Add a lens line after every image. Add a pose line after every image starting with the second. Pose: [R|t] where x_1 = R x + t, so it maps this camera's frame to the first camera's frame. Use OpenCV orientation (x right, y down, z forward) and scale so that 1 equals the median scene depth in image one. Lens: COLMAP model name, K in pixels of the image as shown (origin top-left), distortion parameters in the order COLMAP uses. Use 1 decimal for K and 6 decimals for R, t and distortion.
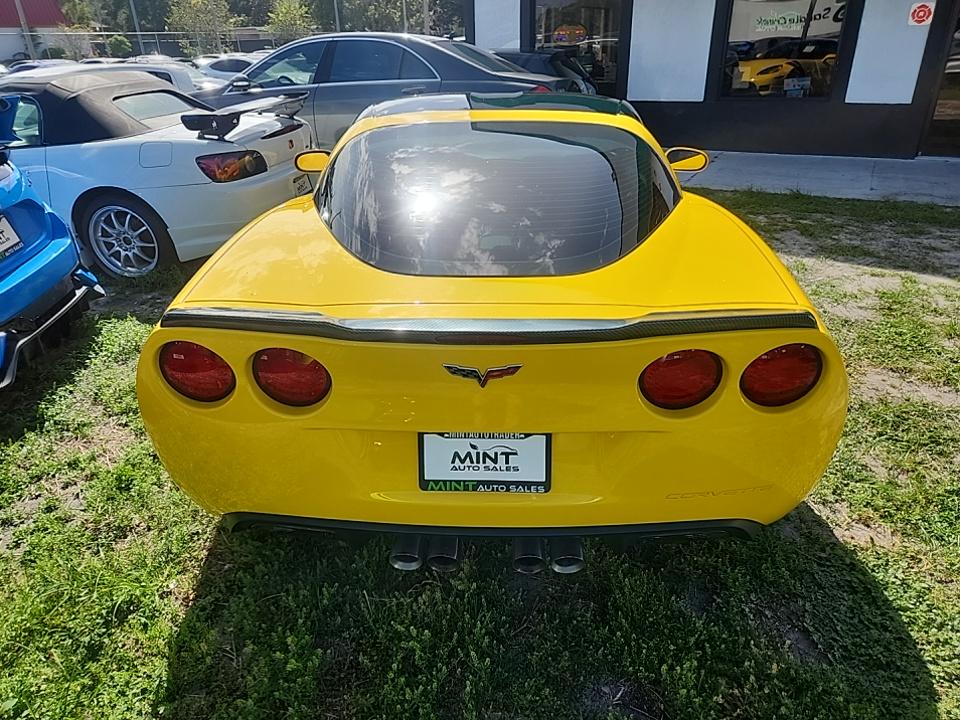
lens RADIAL K [[644.1, 0, 480.0], [0, 644.1, 360.0], [0, 0, 1]] dist [0.051154, -0.040683]
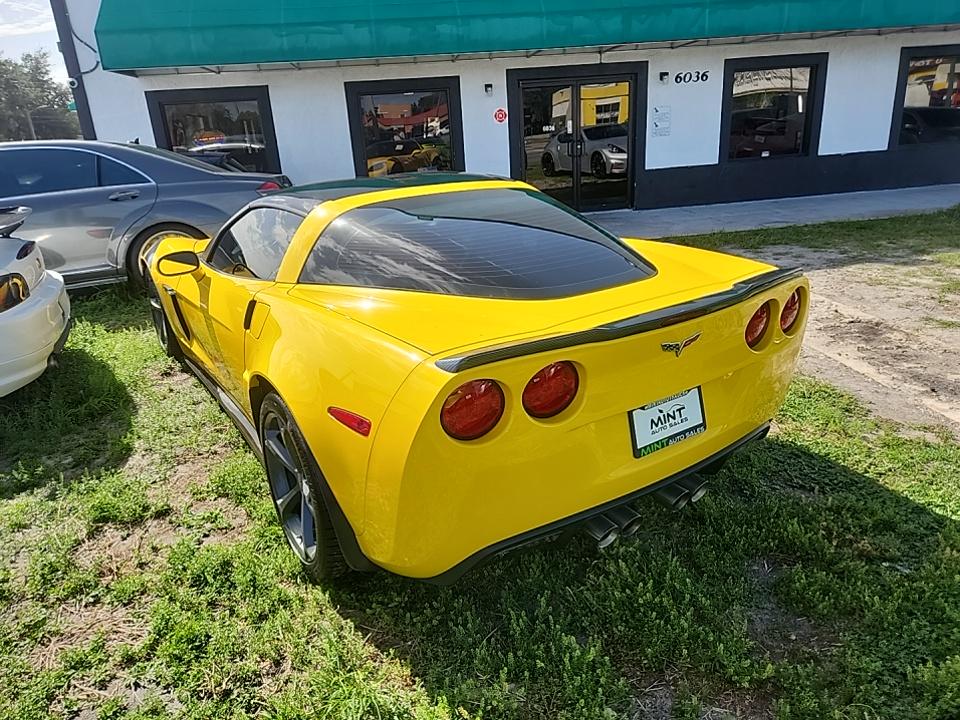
lens RADIAL K [[644.1, 0, 480.0], [0, 644.1, 360.0], [0, 0, 1]] dist [0.051154, -0.040683]
pose [[0.802814, -0.215030, 0.556104, -0.989269], [0.293311, 0.954470, -0.054368, 0.001781], [-0.519094, 0.206759, 0.829333, 0.097717]]
